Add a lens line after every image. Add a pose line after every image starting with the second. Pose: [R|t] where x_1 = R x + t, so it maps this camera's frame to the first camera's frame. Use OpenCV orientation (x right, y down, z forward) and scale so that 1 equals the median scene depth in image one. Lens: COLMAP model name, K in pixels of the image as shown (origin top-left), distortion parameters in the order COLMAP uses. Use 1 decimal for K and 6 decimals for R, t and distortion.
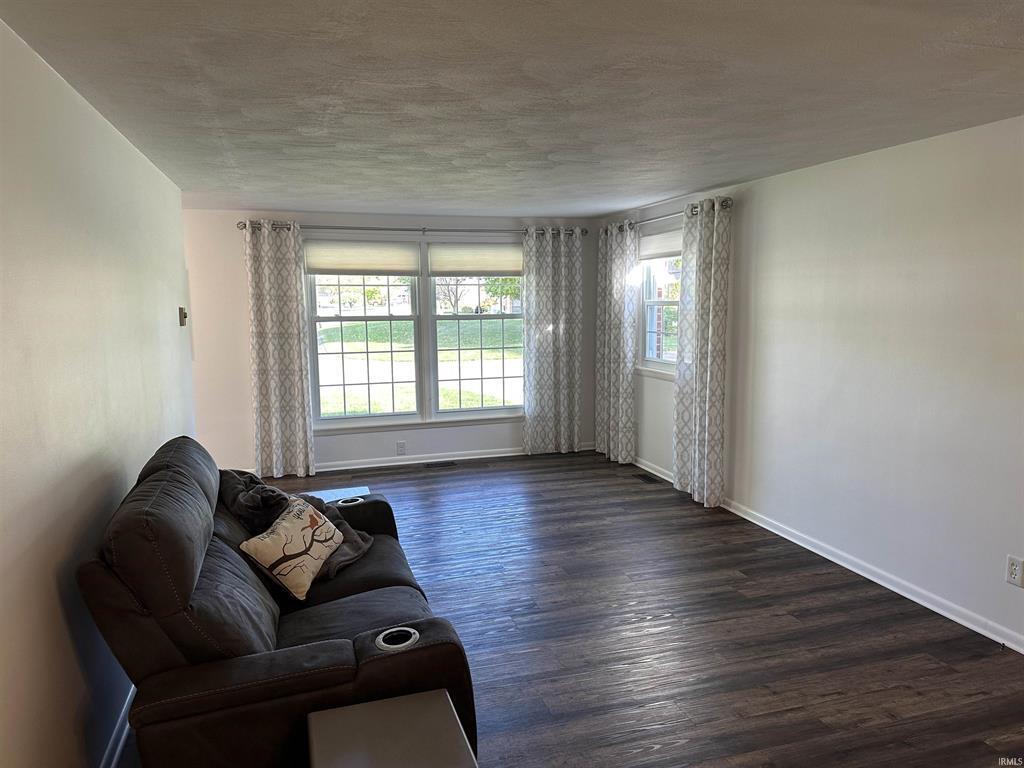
lens RADIAL K [[705.8, 0, 512.0], [0, 705.8, 384.0], [0, 0, 1]] dist [0.002864, -0.007389]
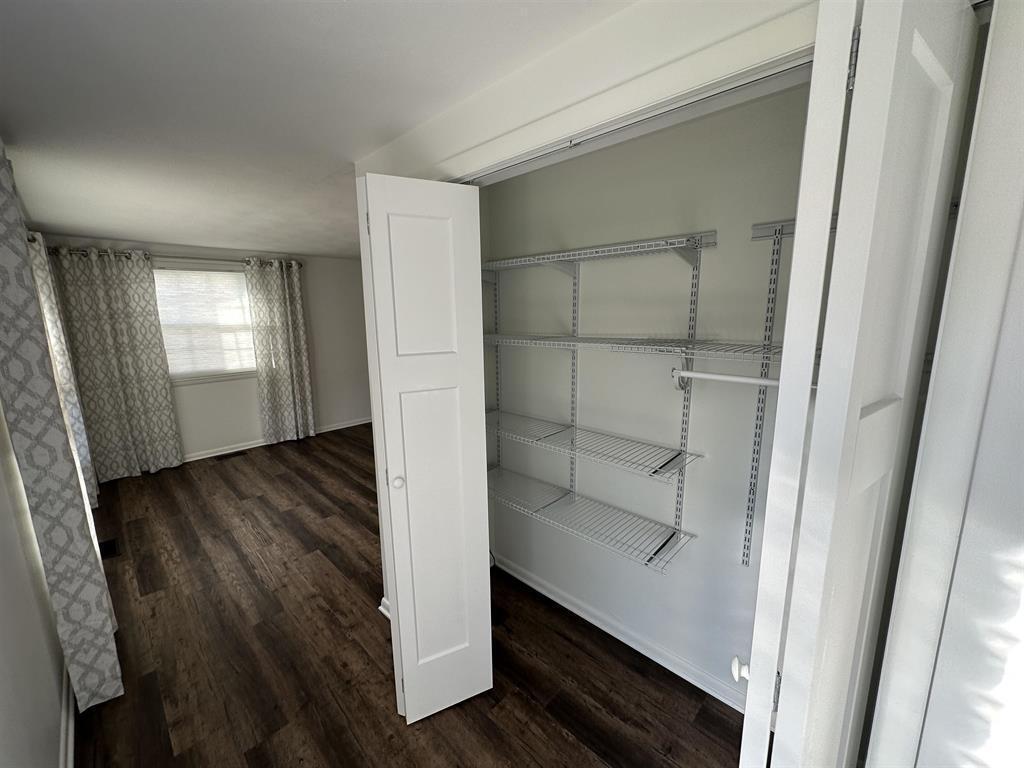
lens RADIAL K [[401.6, 0, 512.0], [0, 401.6, 384.0], [0, 0, 1]] dist [-0.025290, 0.007064]
pose [[-0.483101, -0.145585, 0.863376, -0.697655], [0.120739, 0.965582, 0.230378, -0.106765], [-0.867200, 0.215539, -0.448896, 0.845289]]
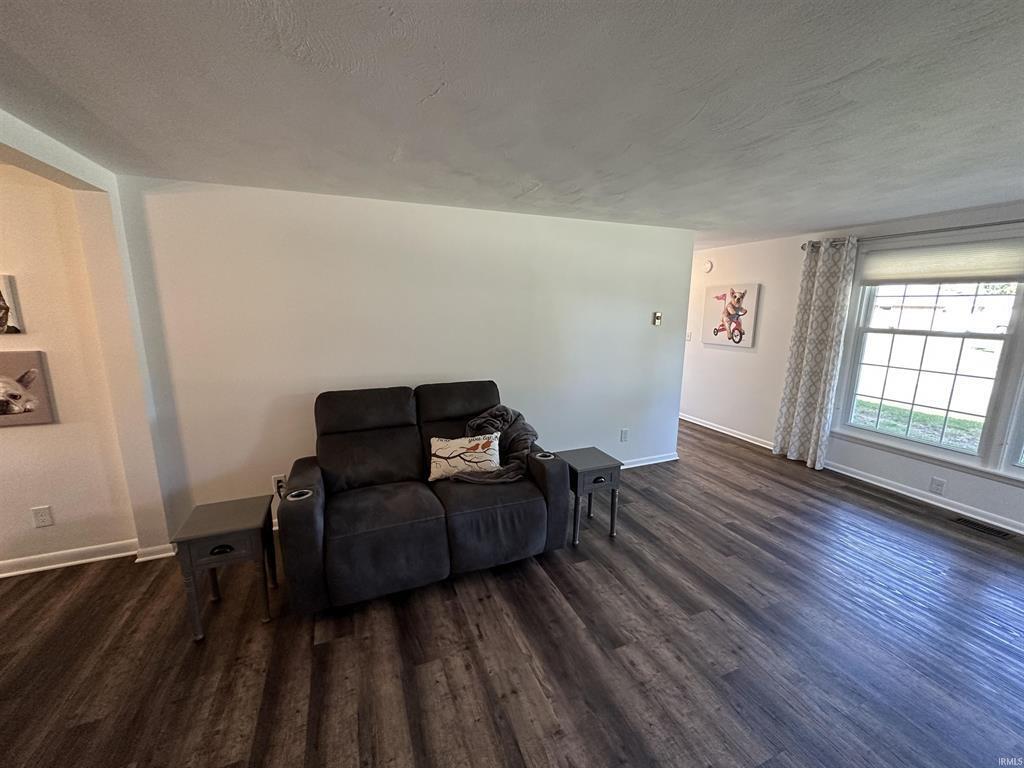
lens RADIAL K [[401.6, 0, 512.0], [0, 401.6, 384.0], [0, 0, 1]] dist [-0.025290, 0.007064]
pose [[0.080598, 0.198869, -0.976706, 0.270676], [-0.131180, 0.973487, 0.187388, -0.057979], [0.988077, 0.113022, 0.104548, 0.459592]]
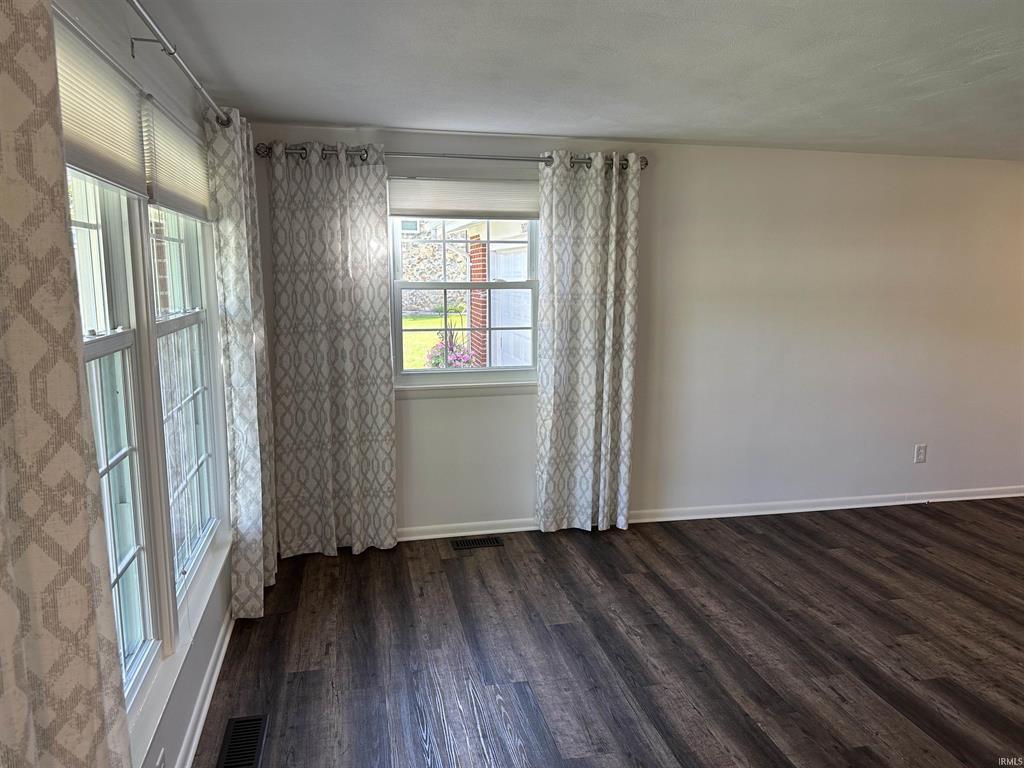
lens RADIAL K [[705.8, 0, 512.0], [0, 705.8, 384.0], [0, 0, 1]] dist [0.002864, -0.007389]
pose [[0.083833, -0.143731, 0.986060, -0.453398], [0.117265, 0.984090, 0.133474, -0.104430], [-0.989556, 0.104440, 0.099354, 0.881085]]
